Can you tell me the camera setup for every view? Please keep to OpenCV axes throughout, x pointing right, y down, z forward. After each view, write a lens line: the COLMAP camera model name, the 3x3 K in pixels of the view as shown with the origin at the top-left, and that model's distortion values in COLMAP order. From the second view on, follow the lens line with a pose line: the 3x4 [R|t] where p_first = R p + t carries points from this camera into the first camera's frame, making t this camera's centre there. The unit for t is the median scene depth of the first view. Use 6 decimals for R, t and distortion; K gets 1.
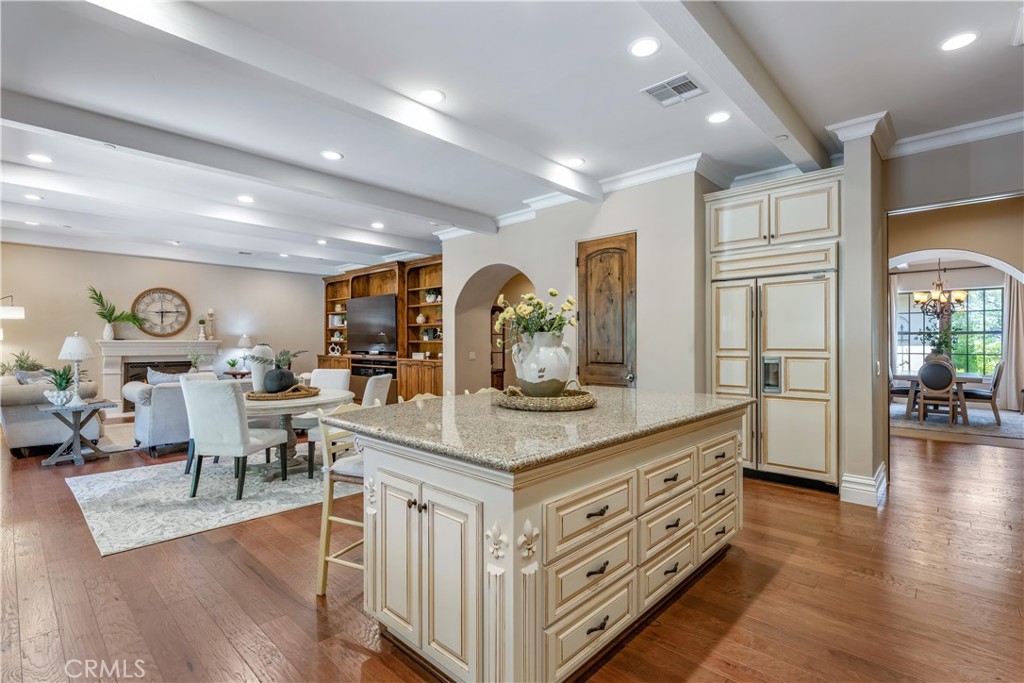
lens RADIAL K [[483.1, 0, 516.0], [0, 483.1, 339.3], [0, 0, 1]] dist [-0.005455, 0.000191]
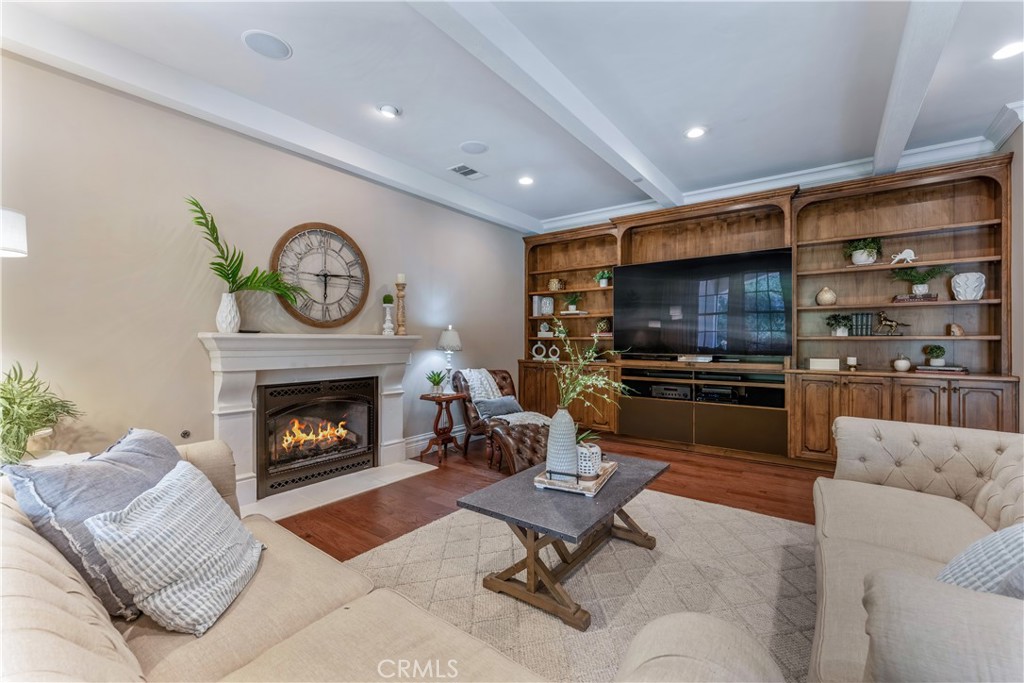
lens RADIAL K [[433.8, 0, 515.4], [0, 433.8, 335.9], [0, 0, 1]] dist [-0.001994, 0.000277]
pose [[0.992967, 0.001751, 0.118378, -0.641116], [-0.001218, 0.999989, -0.004578, 0.005343], [-0.118385, 0.004402, 0.992958, 0.594433]]
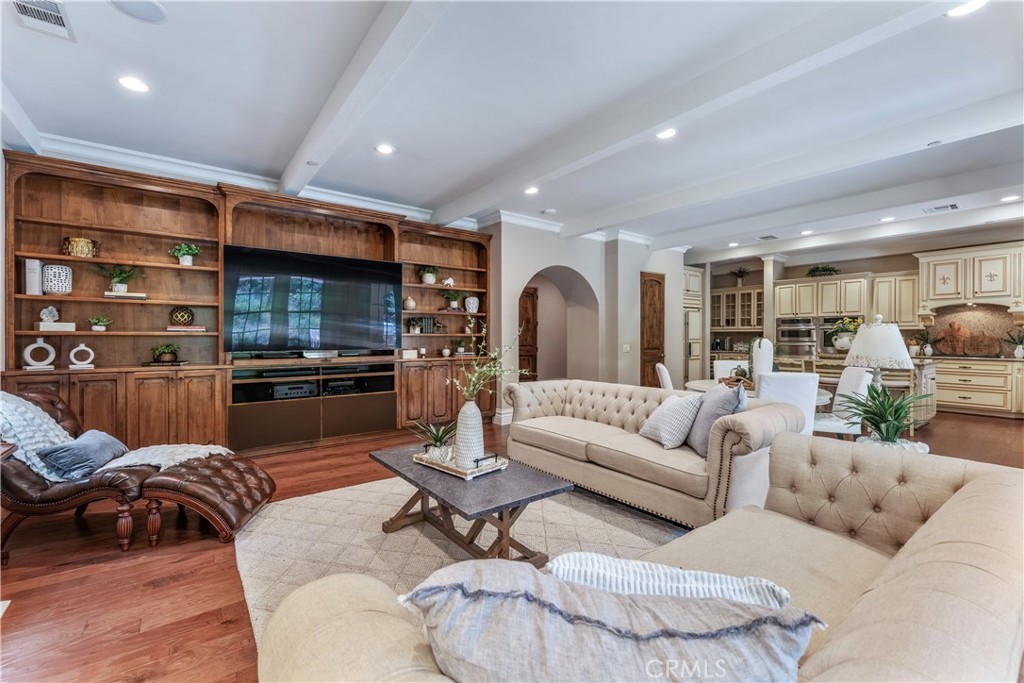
lens RADIAL K [[433.8, 0, 509.0], [0, 433.8, 339.8], [0, 0, 1]] dist [-0.001994, 0.000277]
pose [[0.160835, -0.008642, 0.986943, -0.872404], [-0.007682, 0.999920, 0.010007, 0.005019], [-0.986951, -0.009191, 0.160756, 0.795305]]
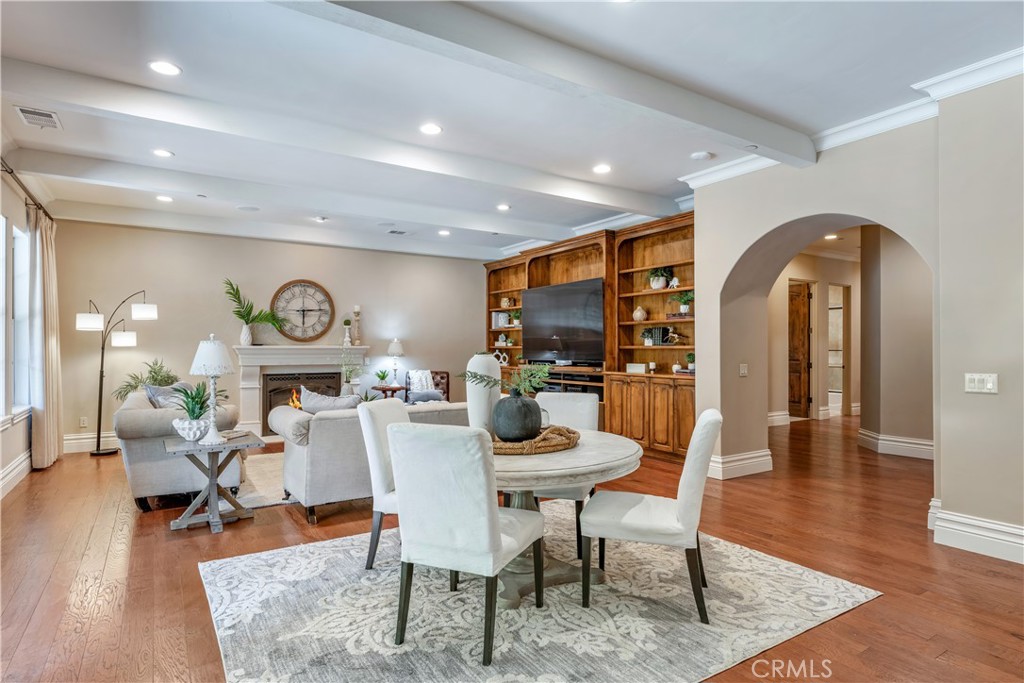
lens RADIAL K [[559.4, 0, 511.7], [0, 559.4, 344.7], [0, 0, 1]] dist [-0.004350, -0.000993]
pose [[0.969398, -0.002258, -0.245485, -0.190107], [0.002424, 0.999997, 0.000374, 0.000500], [0.245483, -0.000958, 0.969400, 0.207254]]
